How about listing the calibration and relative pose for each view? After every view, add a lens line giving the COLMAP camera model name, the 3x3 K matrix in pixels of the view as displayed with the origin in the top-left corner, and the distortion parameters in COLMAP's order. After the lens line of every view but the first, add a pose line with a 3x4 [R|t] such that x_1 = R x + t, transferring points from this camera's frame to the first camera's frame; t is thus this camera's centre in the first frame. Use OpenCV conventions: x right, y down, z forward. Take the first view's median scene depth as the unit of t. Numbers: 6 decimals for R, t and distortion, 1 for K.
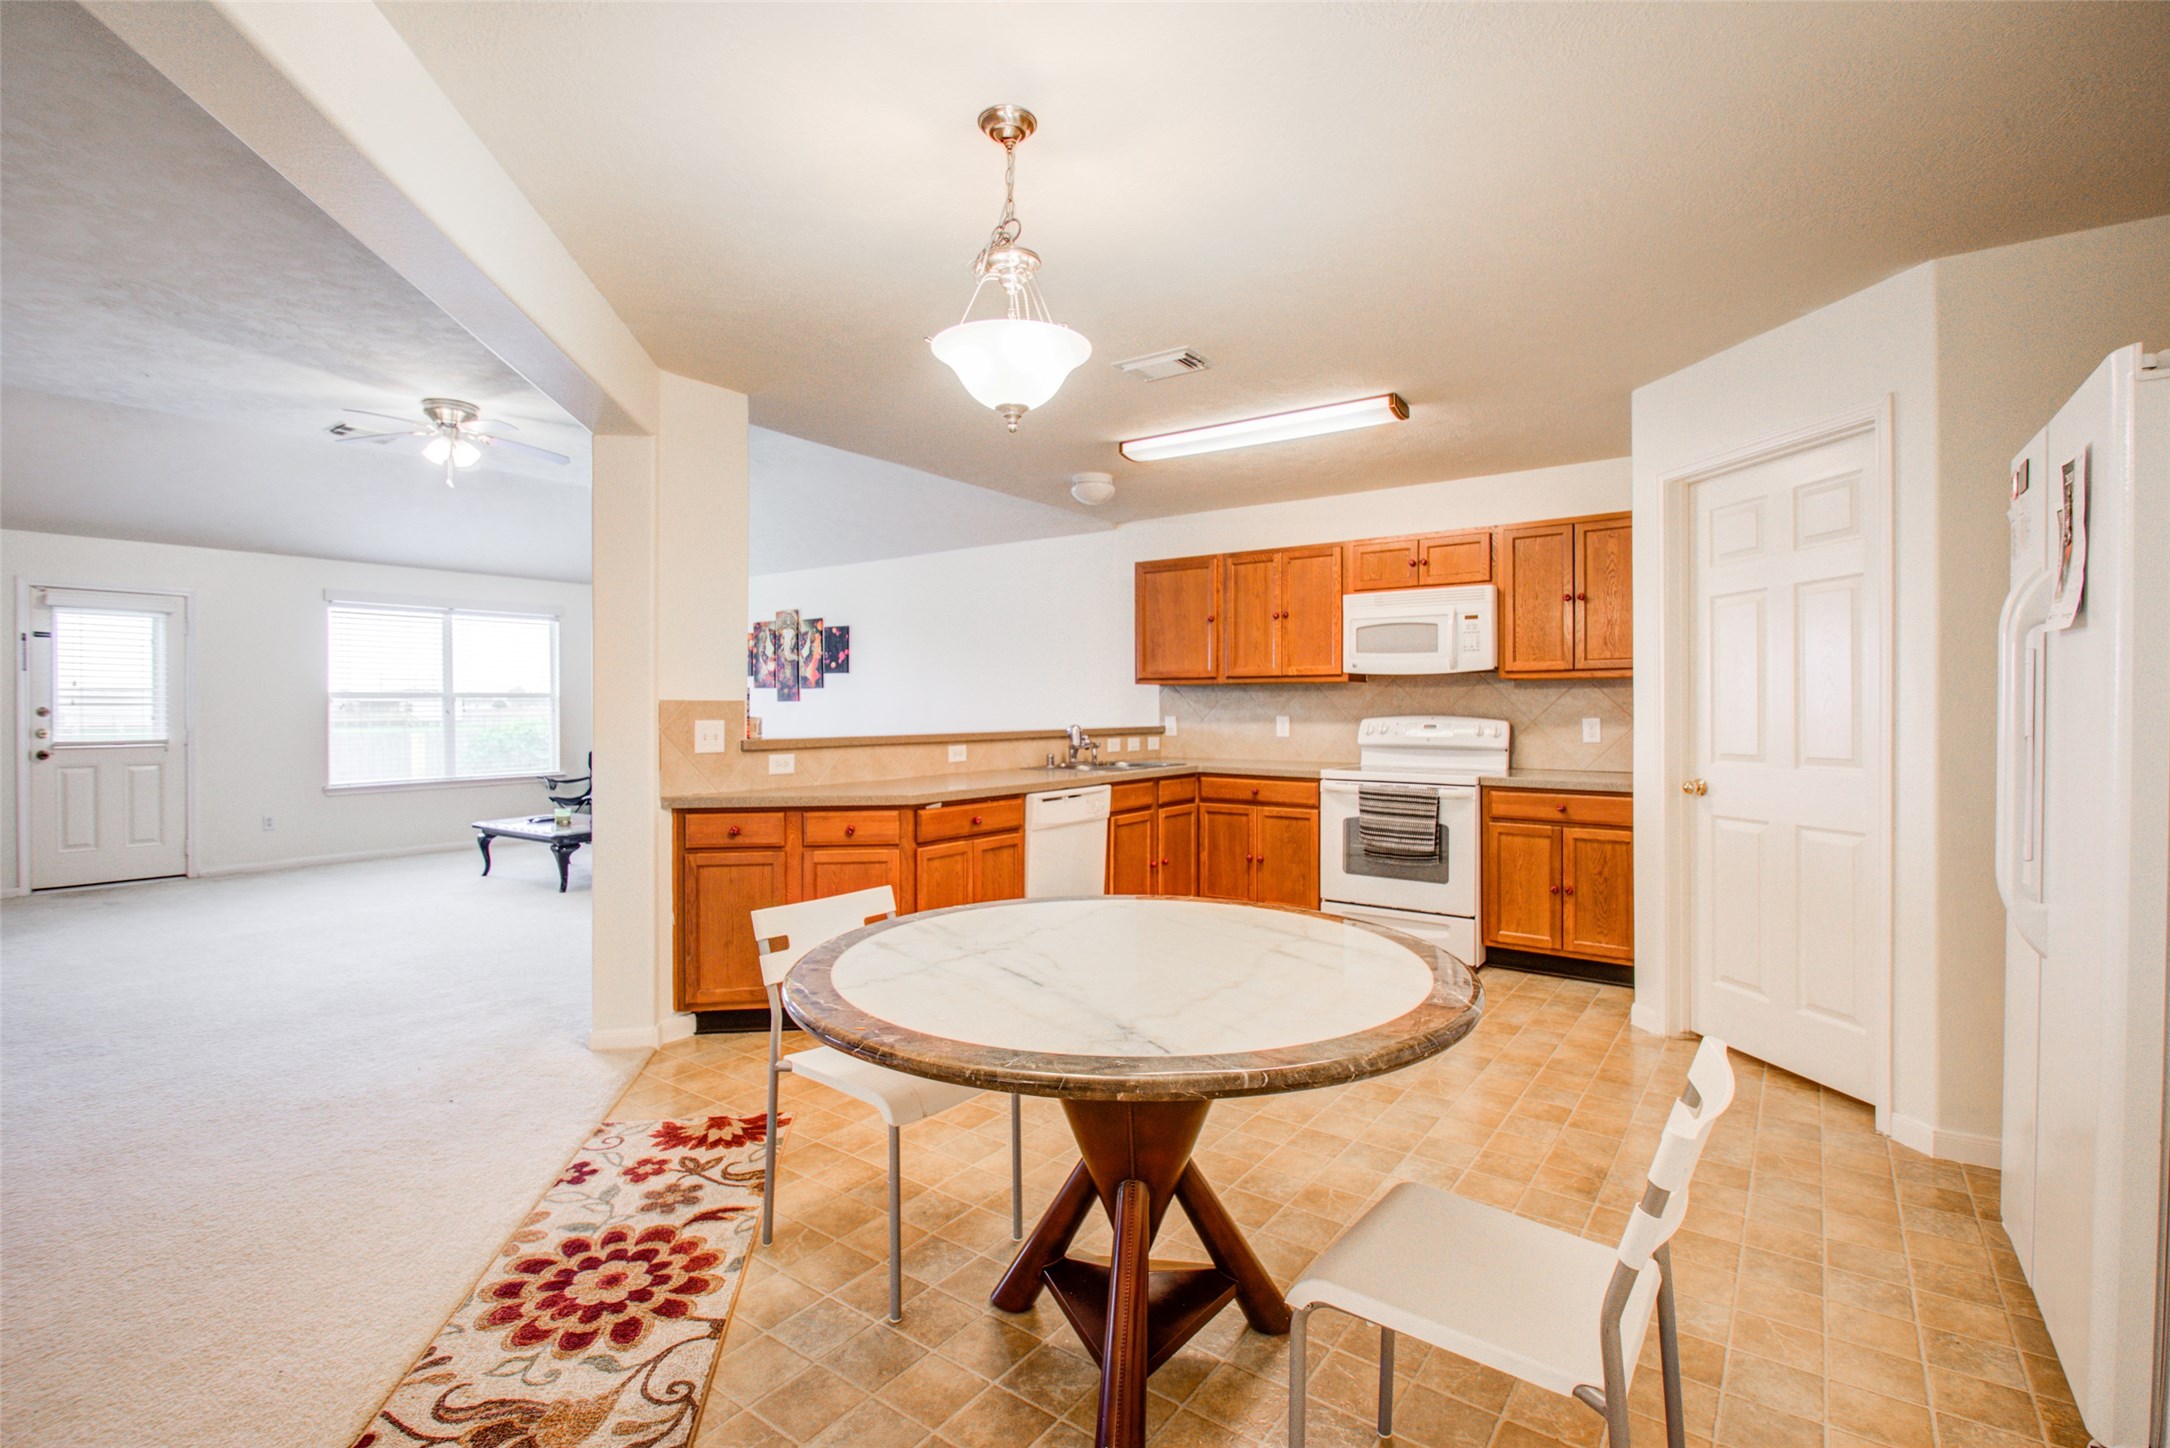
lens RADIAL K [[979.7, 0, 1070.6], [0, 979.7, 723.7], [0, 0, 1]] dist [0.012607, -0.011929]
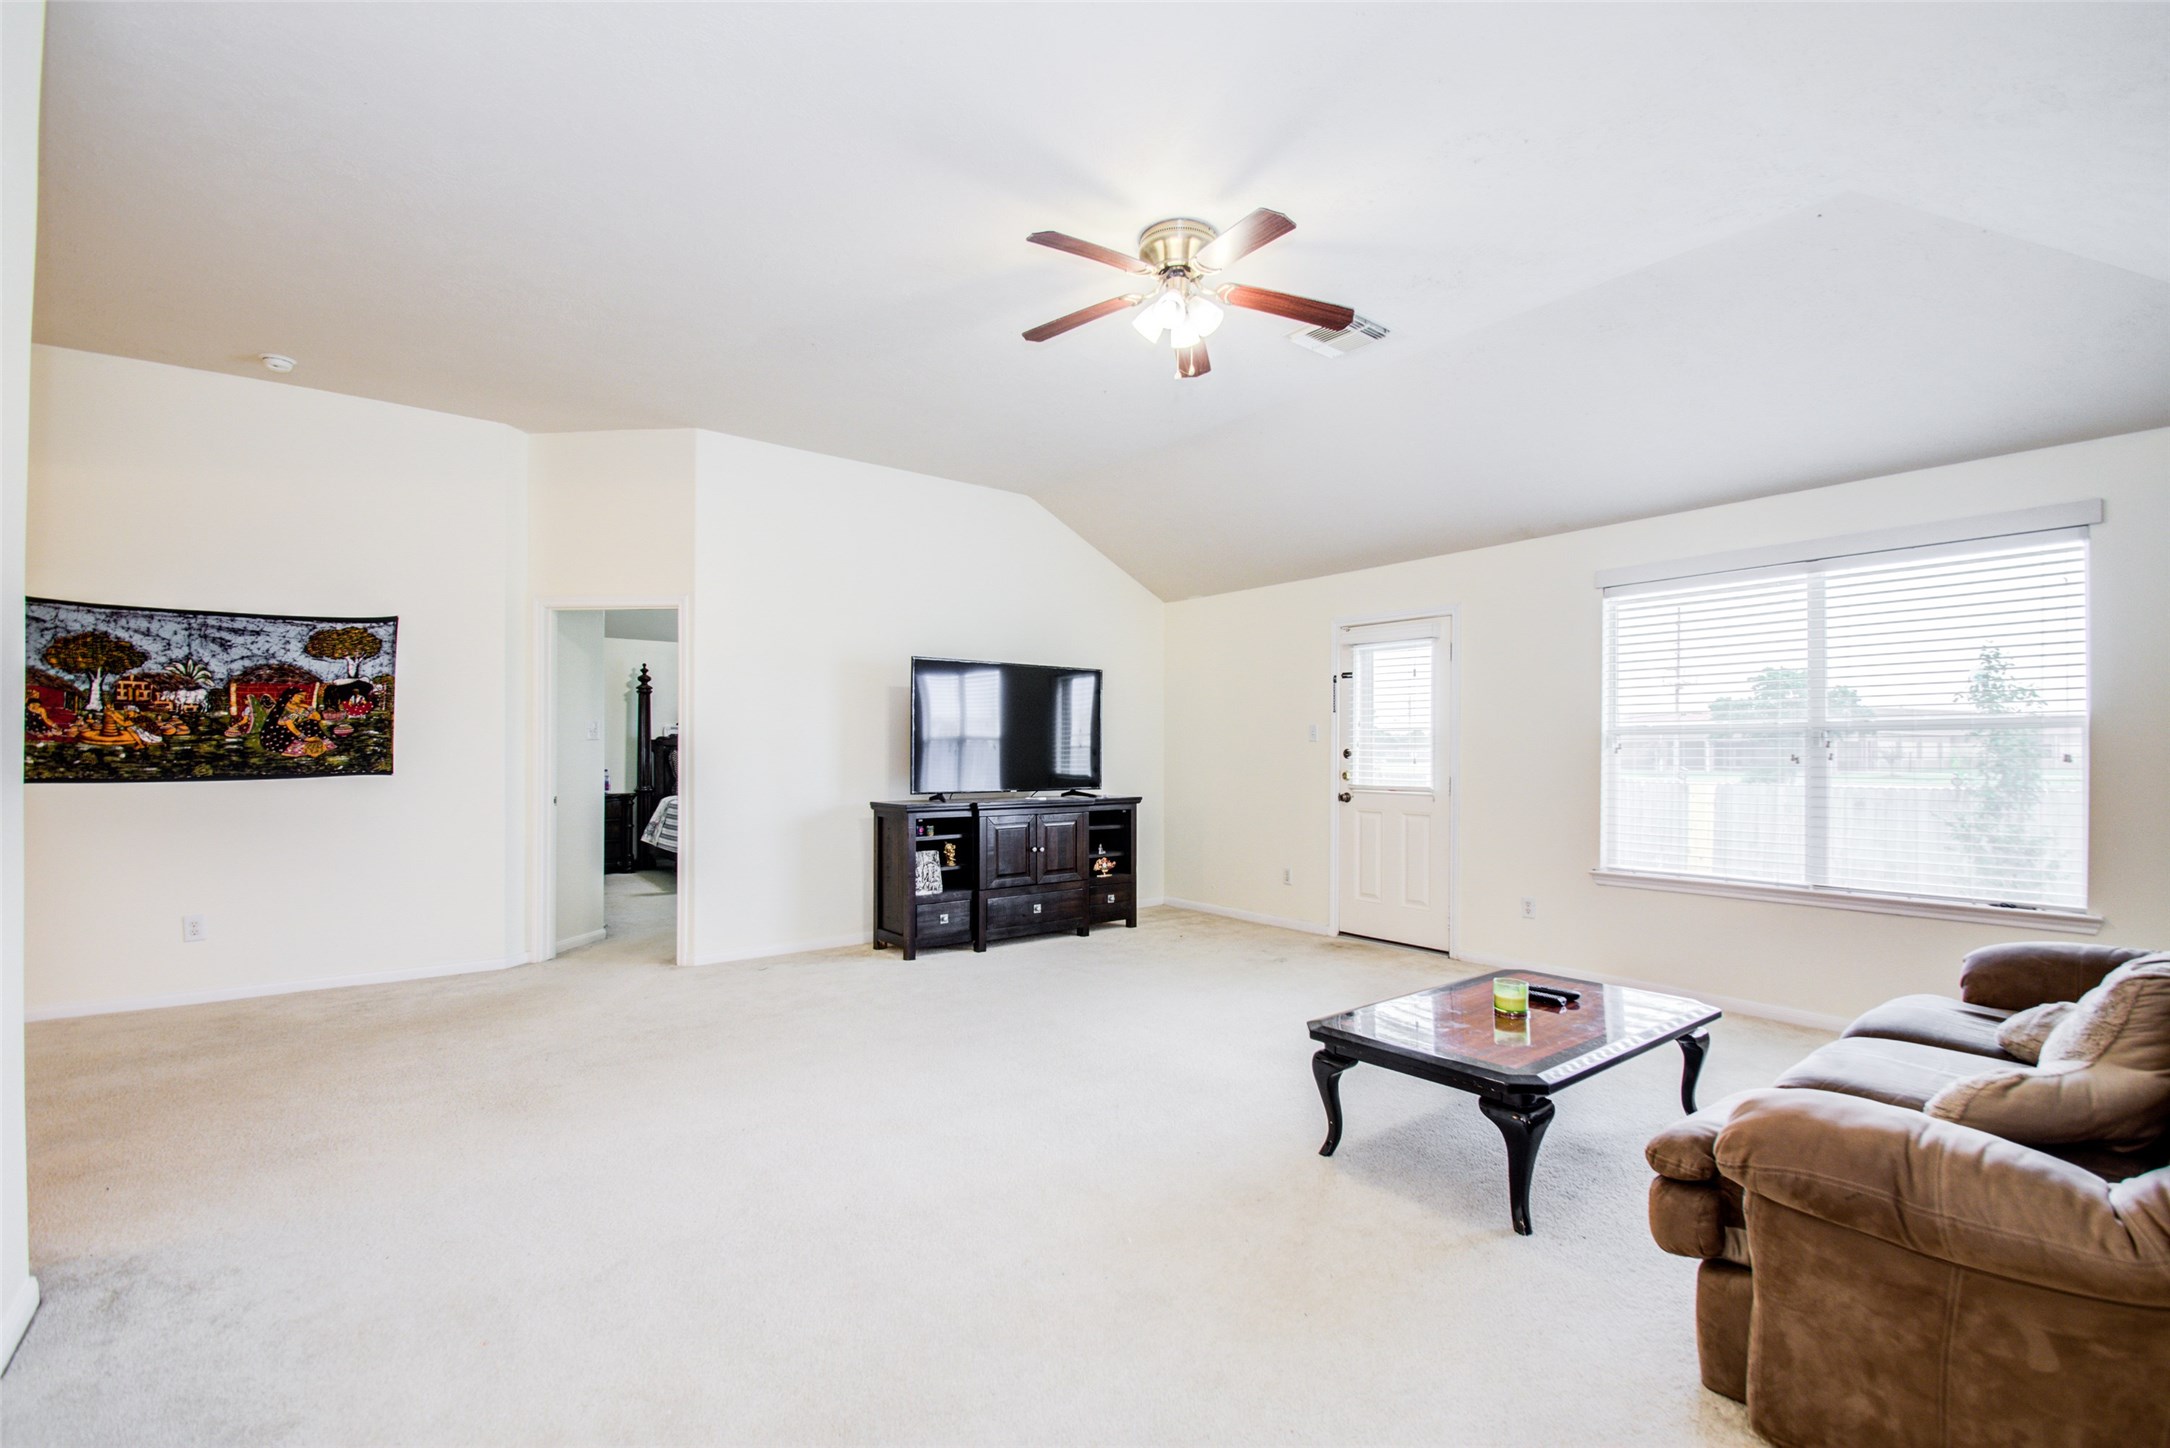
lens RADIAL K [[979.7, 0, 1116.1], [0, 979.7, 750.4], [0, 0, 1]] dist [0.012607, -0.011929]
pose [[-0.248026, 0.002745, -0.968749, -0.049362], [-0.017261, 0.999825, 0.007253, -0.025485], [0.968600, 0.018521, -0.247935, 1.398887]]
